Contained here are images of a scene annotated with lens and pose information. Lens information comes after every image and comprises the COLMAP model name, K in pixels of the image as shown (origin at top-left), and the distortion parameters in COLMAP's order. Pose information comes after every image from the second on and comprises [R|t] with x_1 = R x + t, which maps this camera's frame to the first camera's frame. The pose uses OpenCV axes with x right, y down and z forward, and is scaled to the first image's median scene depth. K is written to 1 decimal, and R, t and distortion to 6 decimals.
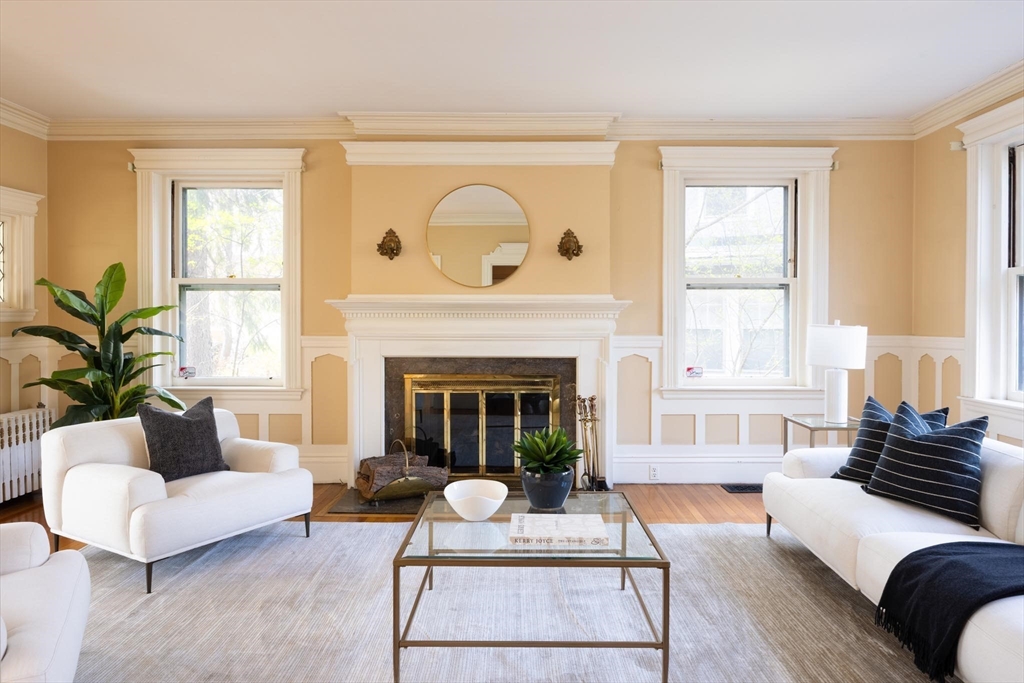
lens RADIAL K [[696.6, 0, 513.5], [0, 696.6, 333.3], [0, 0, 1]] dist [0.000297, 0.003838]
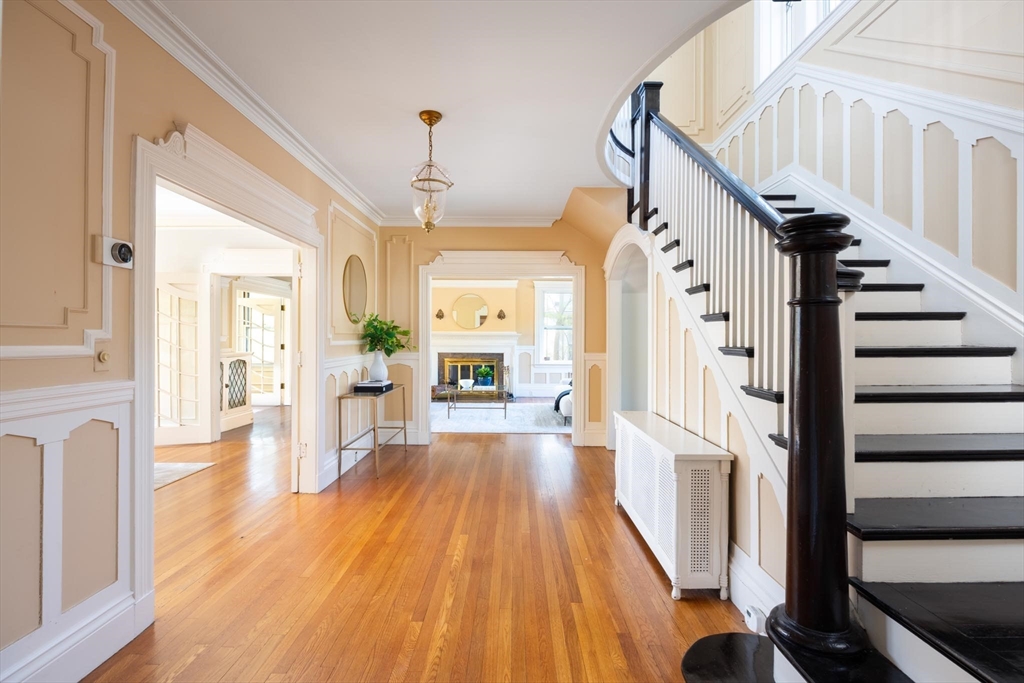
lens RADIAL K [[479.0, 0, 516.9], [0, 479.0, 341.8], [0, 0, 1]] dist [-0.009279, -0.001559]
pose [[0.999642, 0.003722, 0.026496, 0.092097], [-0.003350, 0.999896, -0.014045, 0.016133], [-0.026545, 0.013951, 0.999550, -1.020336]]
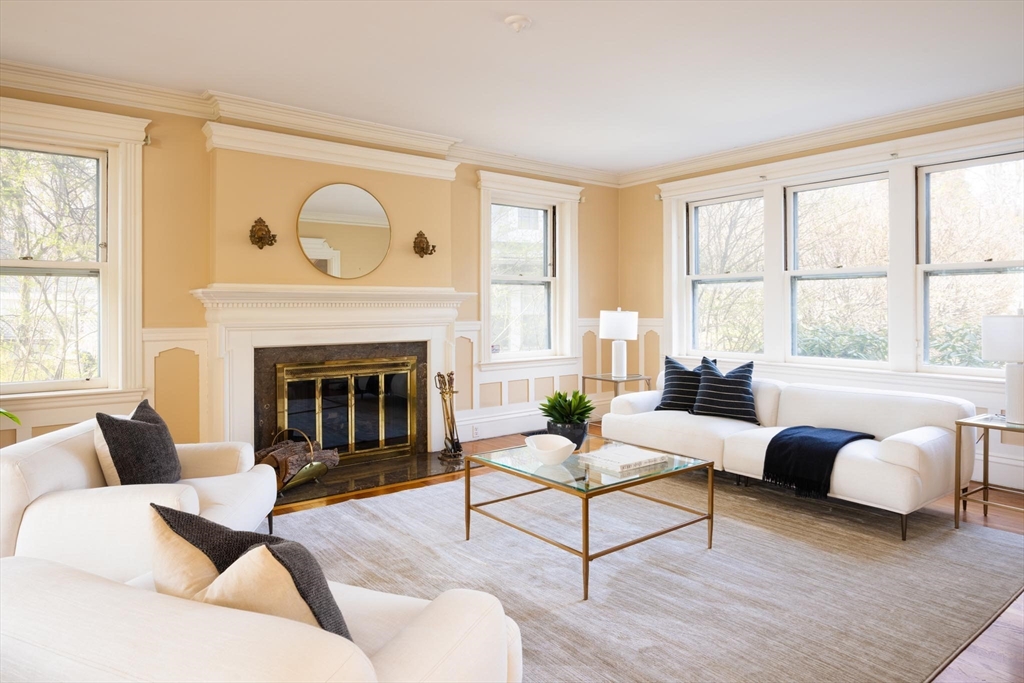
lens RADIAL K [[620.7, 0, 544.4], [0, 620.7, 312.8], [0, 0, 1]] dist [-0.007417, -0.001880]
pose [[0.773378, -0.011047, 0.633849, -0.421078], [0.017362, 0.999842, -0.003759, -0.004923], [-0.633708, 0.013912, 0.773447, 0.065727]]
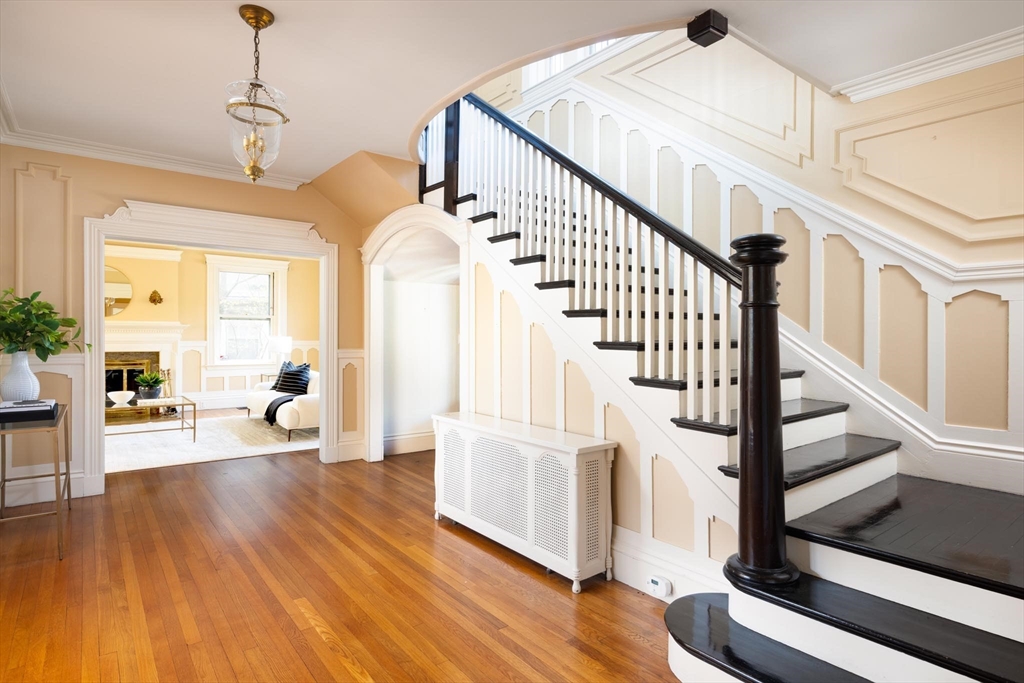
lens RADIAL K [[540.2, 0, 514.5], [0, 540.2, 336.9], [0, 0, 1]] dist [-0.001907, -0.000427]
pose [[0.773652, 0.001798, 0.633609, -0.112435], [0.005952, 0.999931, -0.010105, 0.013937], [-0.633583, 0.011589, 0.773588, -0.934479]]
